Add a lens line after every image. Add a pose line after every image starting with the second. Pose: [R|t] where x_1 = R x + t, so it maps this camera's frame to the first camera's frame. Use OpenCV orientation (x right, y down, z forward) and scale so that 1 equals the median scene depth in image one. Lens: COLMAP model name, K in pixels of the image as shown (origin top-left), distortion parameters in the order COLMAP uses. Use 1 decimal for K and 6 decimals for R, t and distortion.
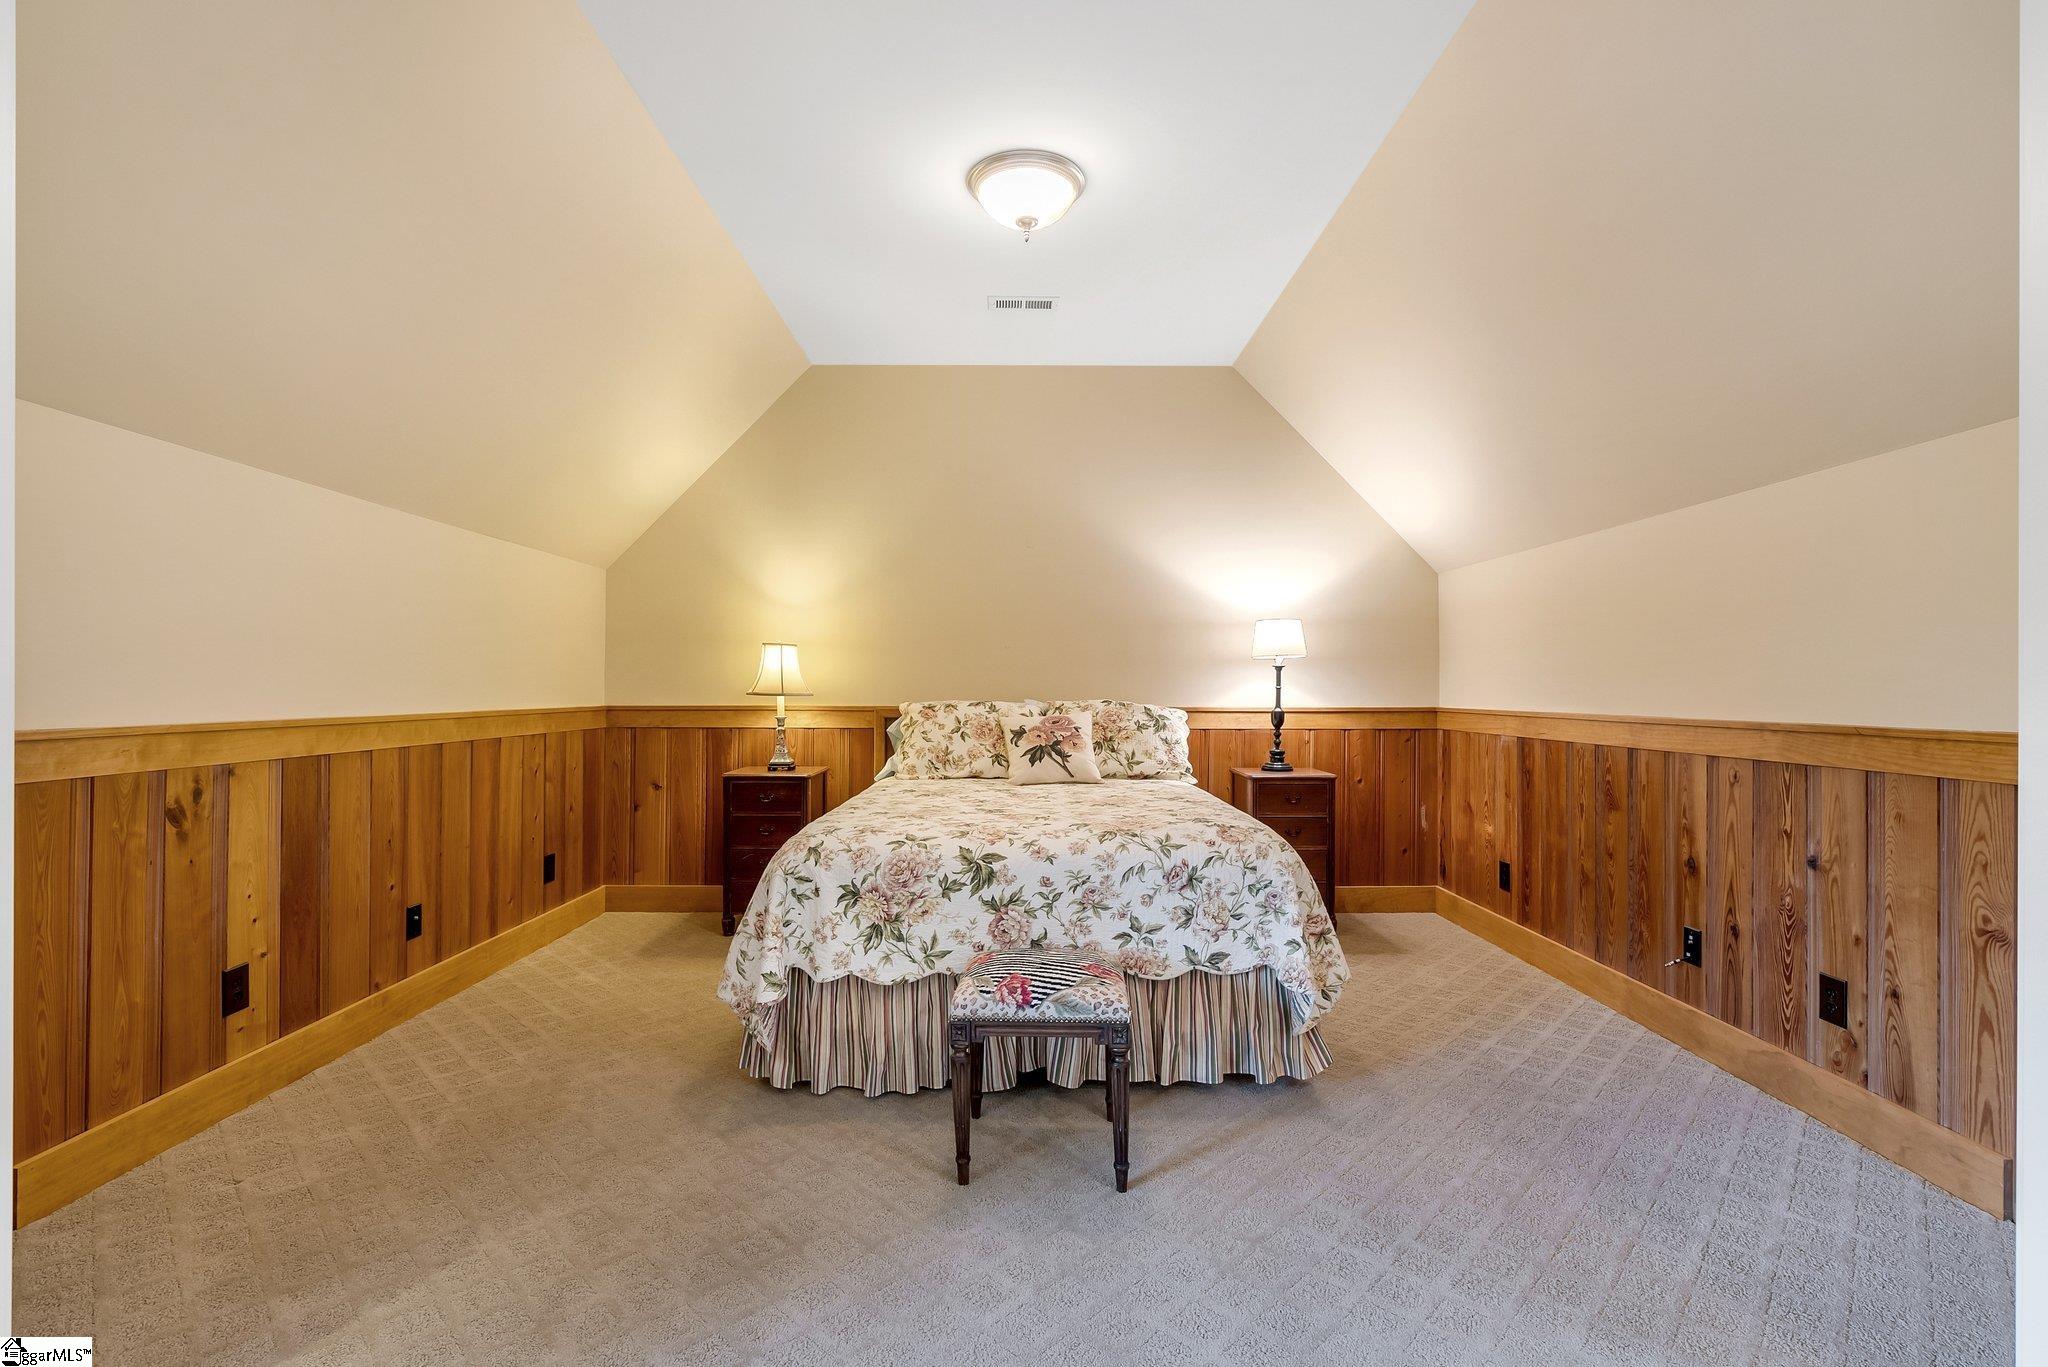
lens RADIAL K [[917.7, 0, 1024.0], [0, 917.7, 683.5], [0, 0, 1]] dist [-0.012581, 0.004290]
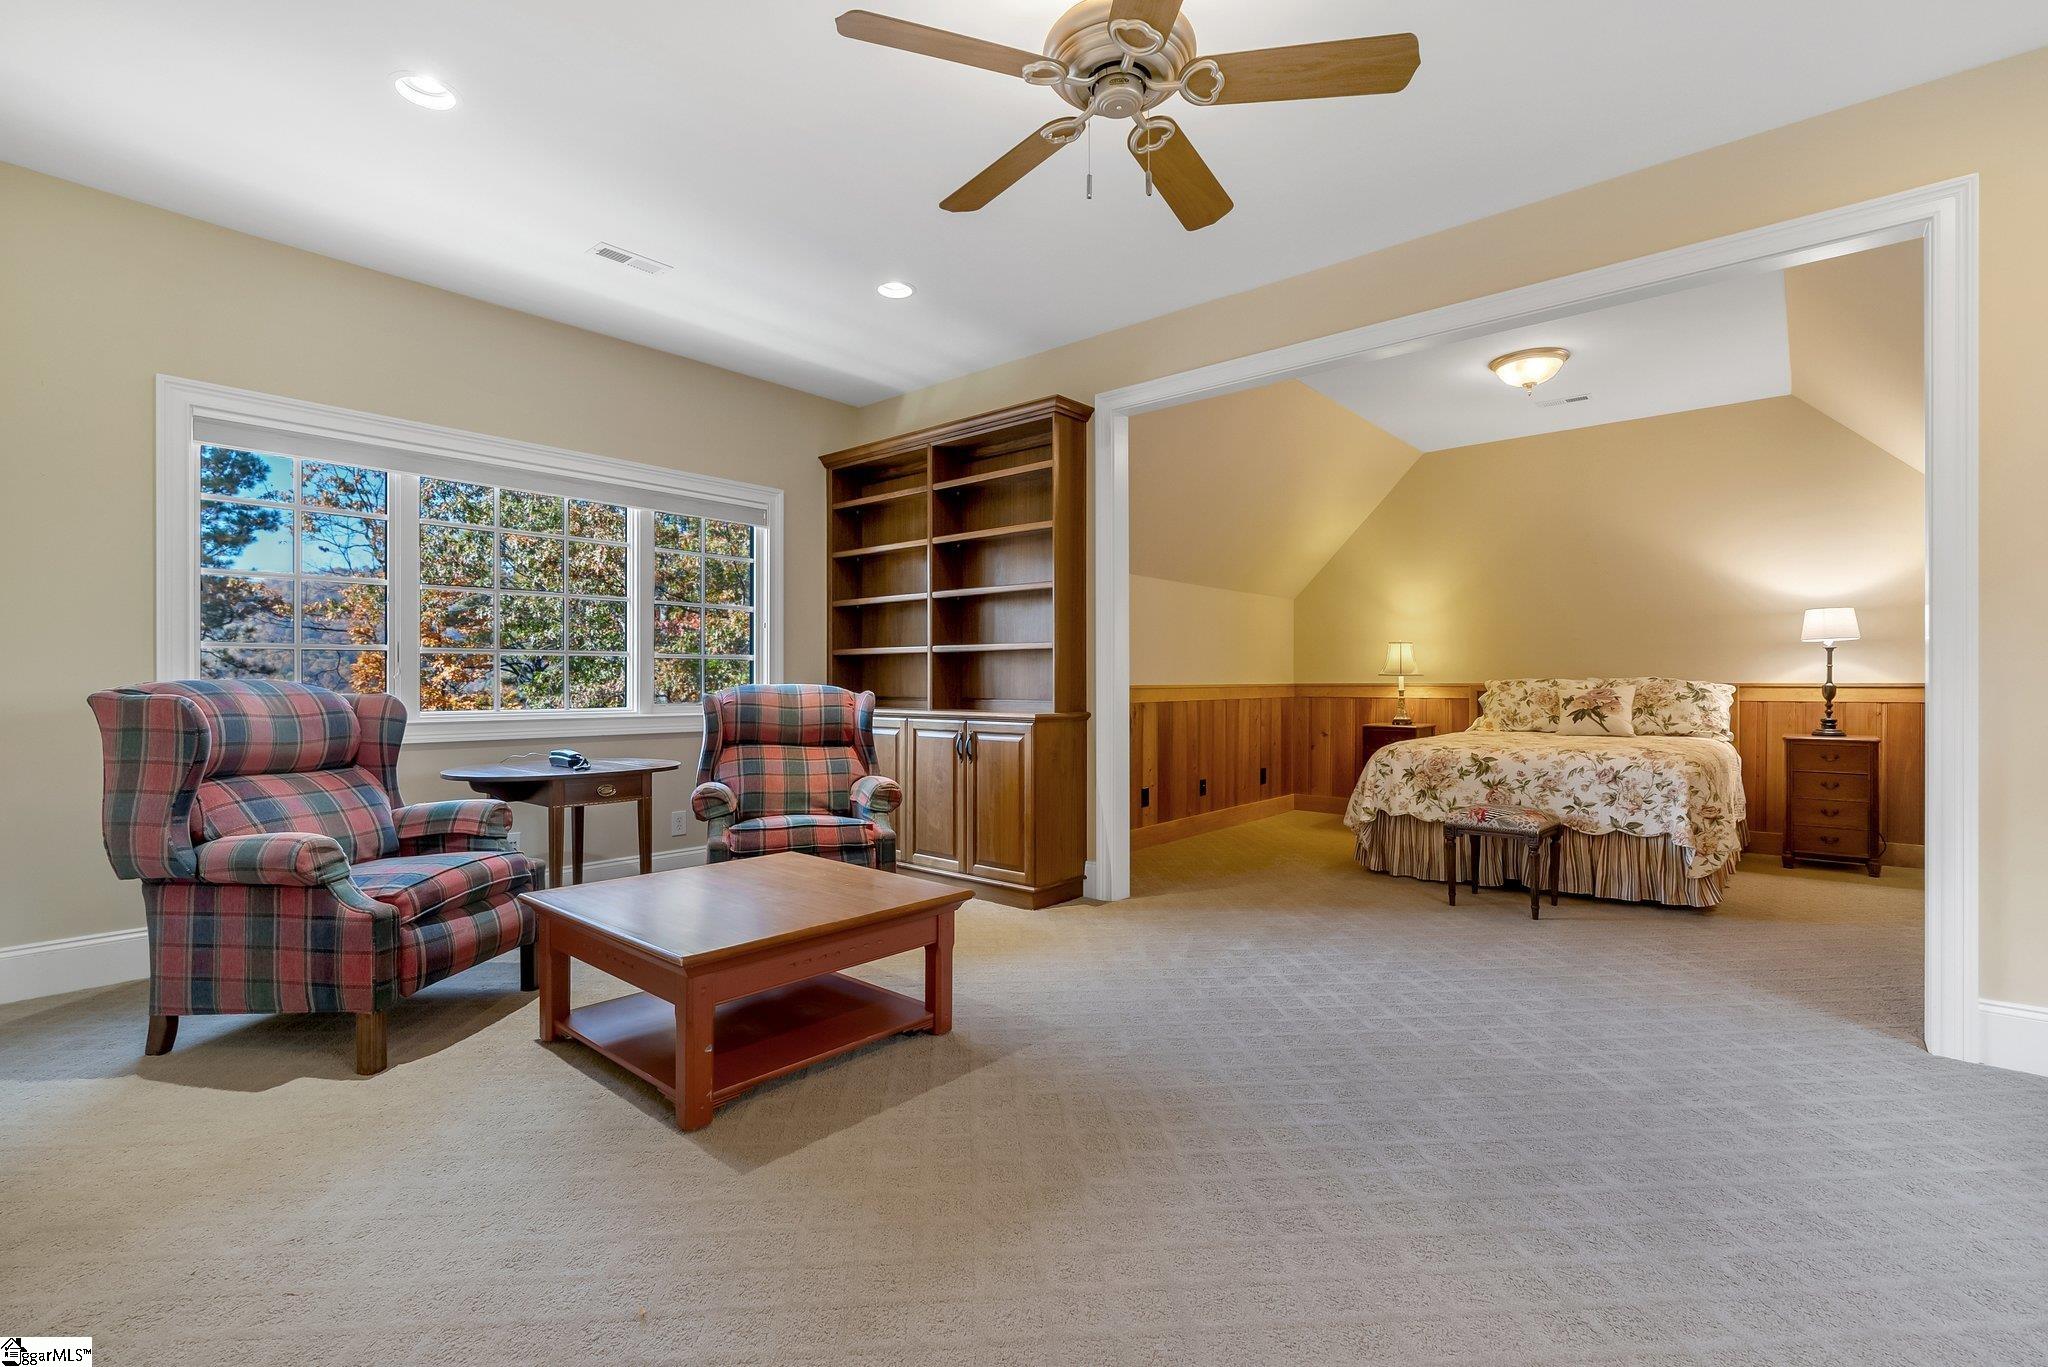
lens RADIAL K [[917.7, 0, 1024.0], [0, 917.7, 683.5], [0, 0, 1]] dist [-0.012581, 0.004290]
pose [[0.748422, -0.002909, -0.663216, 0.395590], [0.008563, 0.999949, 0.005277, 0.017278], [0.663167, -0.009629, 0.748409, -0.805915]]
